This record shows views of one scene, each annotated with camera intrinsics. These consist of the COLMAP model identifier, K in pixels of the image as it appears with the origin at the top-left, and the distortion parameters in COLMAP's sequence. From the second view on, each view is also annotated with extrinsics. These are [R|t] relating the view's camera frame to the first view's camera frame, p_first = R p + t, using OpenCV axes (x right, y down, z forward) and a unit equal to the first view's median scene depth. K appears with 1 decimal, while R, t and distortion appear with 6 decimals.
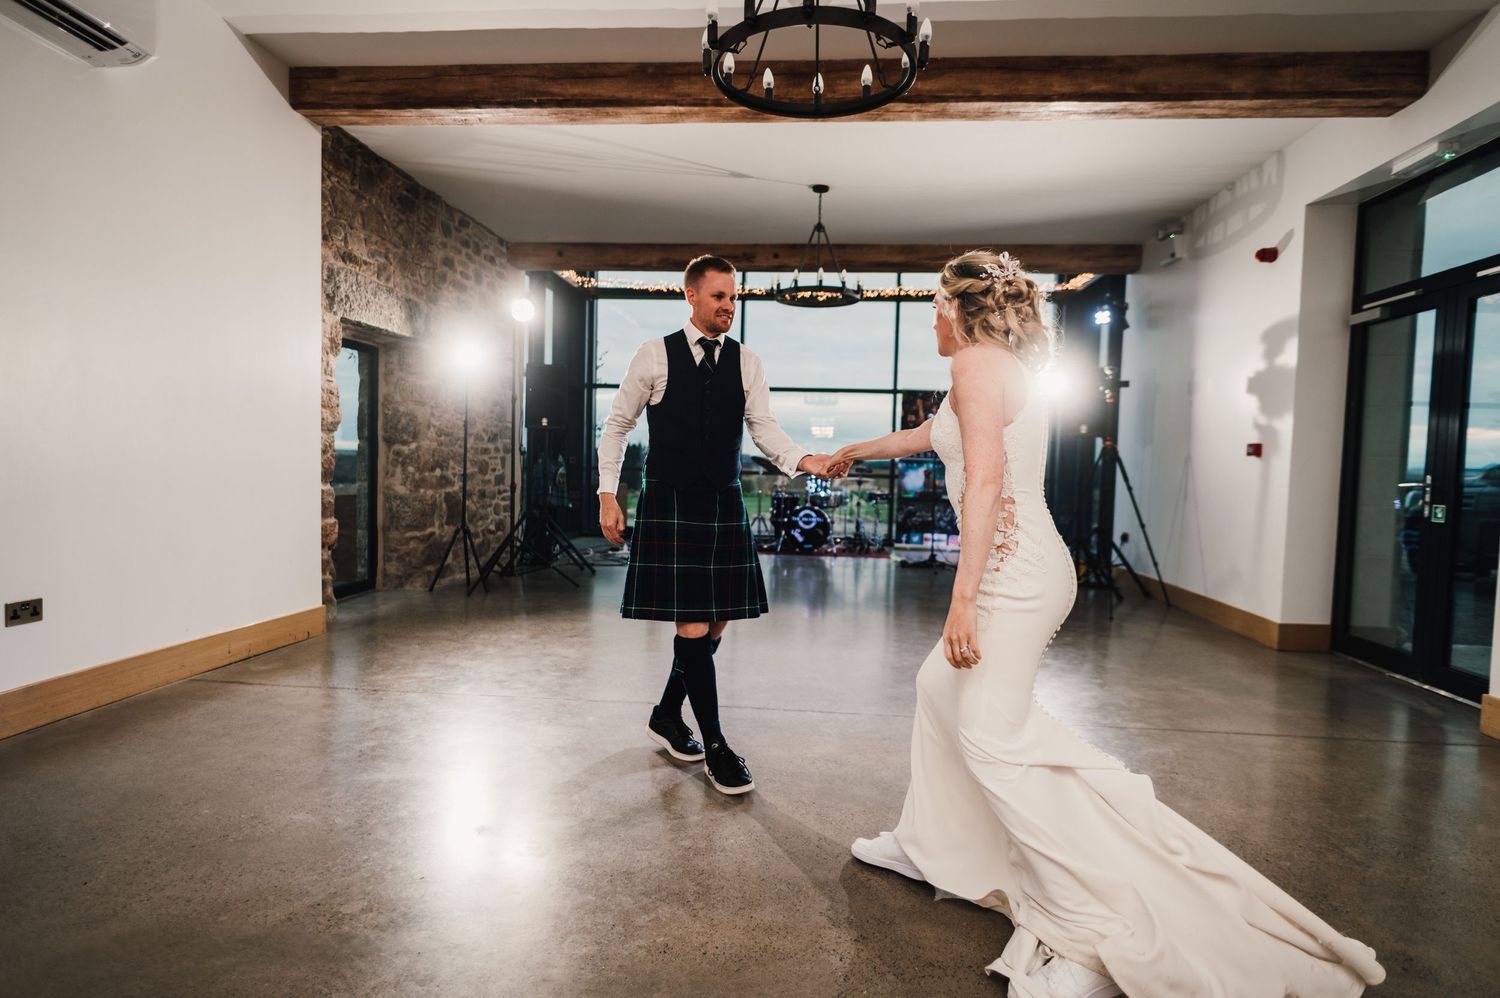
lens RADIAL K [[866.3, 0, 748.8], [0, 866.3, 506.1], [0, 0, 1]] dist [0.003566, 0.000321]
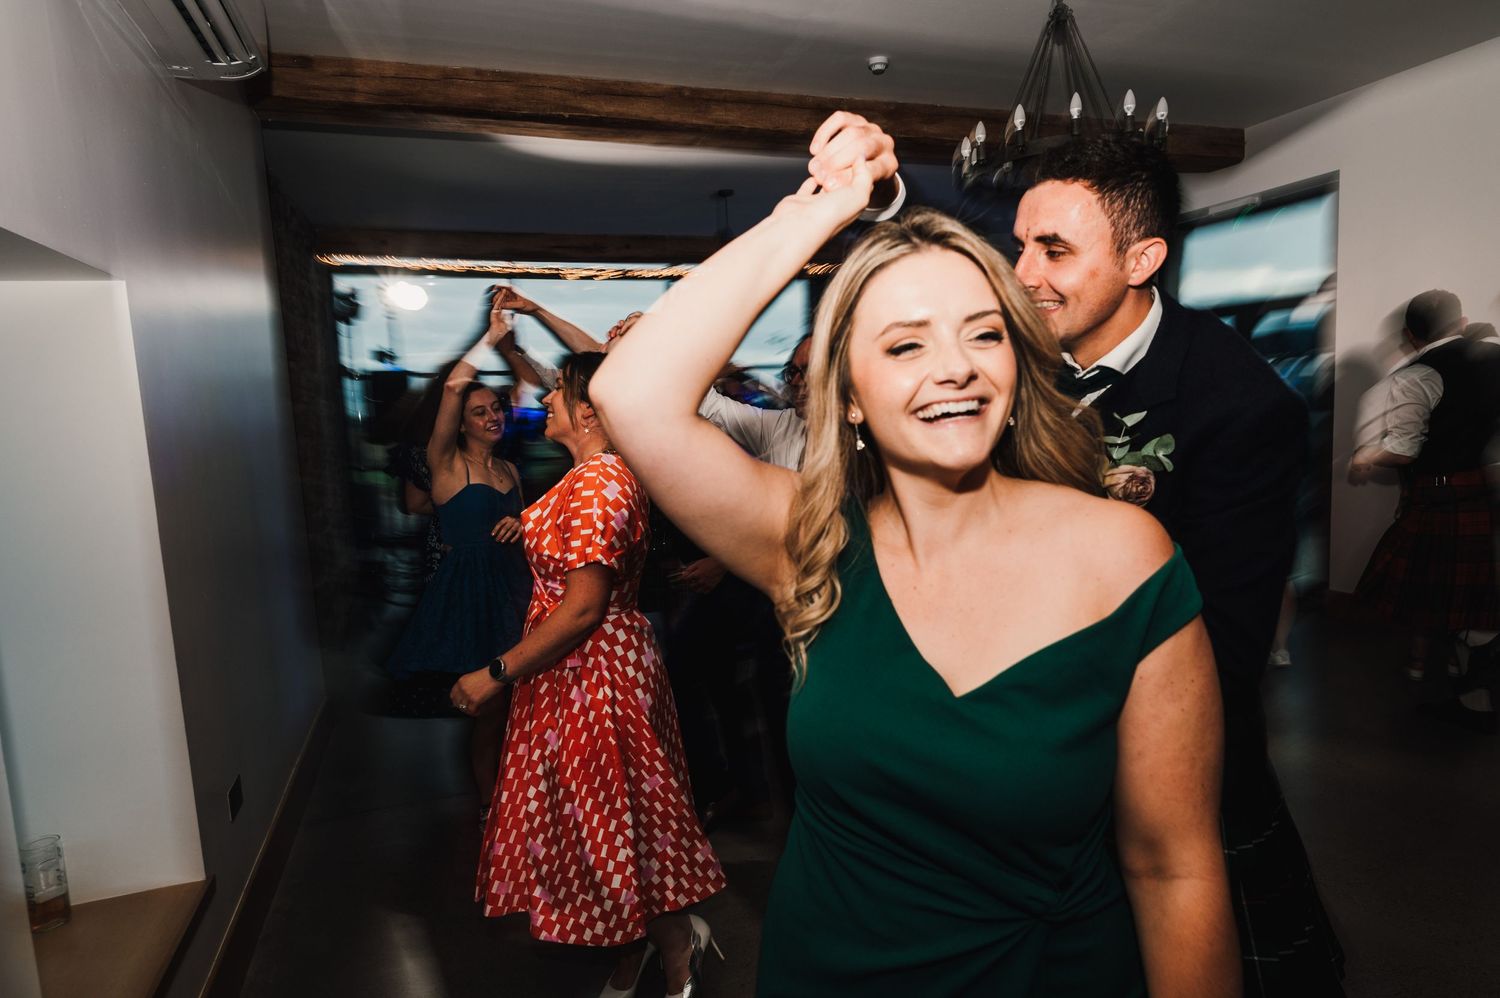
lens RADIAL K [[862.2, 0, 754.5], [0, 862.2, 496.6], [0, 0, 1]] dist [0.002903, 0.000148]
pose [[0.905957, -0.113388, 0.407904, -0.393747], [0.093943, 0.993289, 0.067464, -0.085902], [-0.412816, -0.022799, 0.910529, 0.054174]]
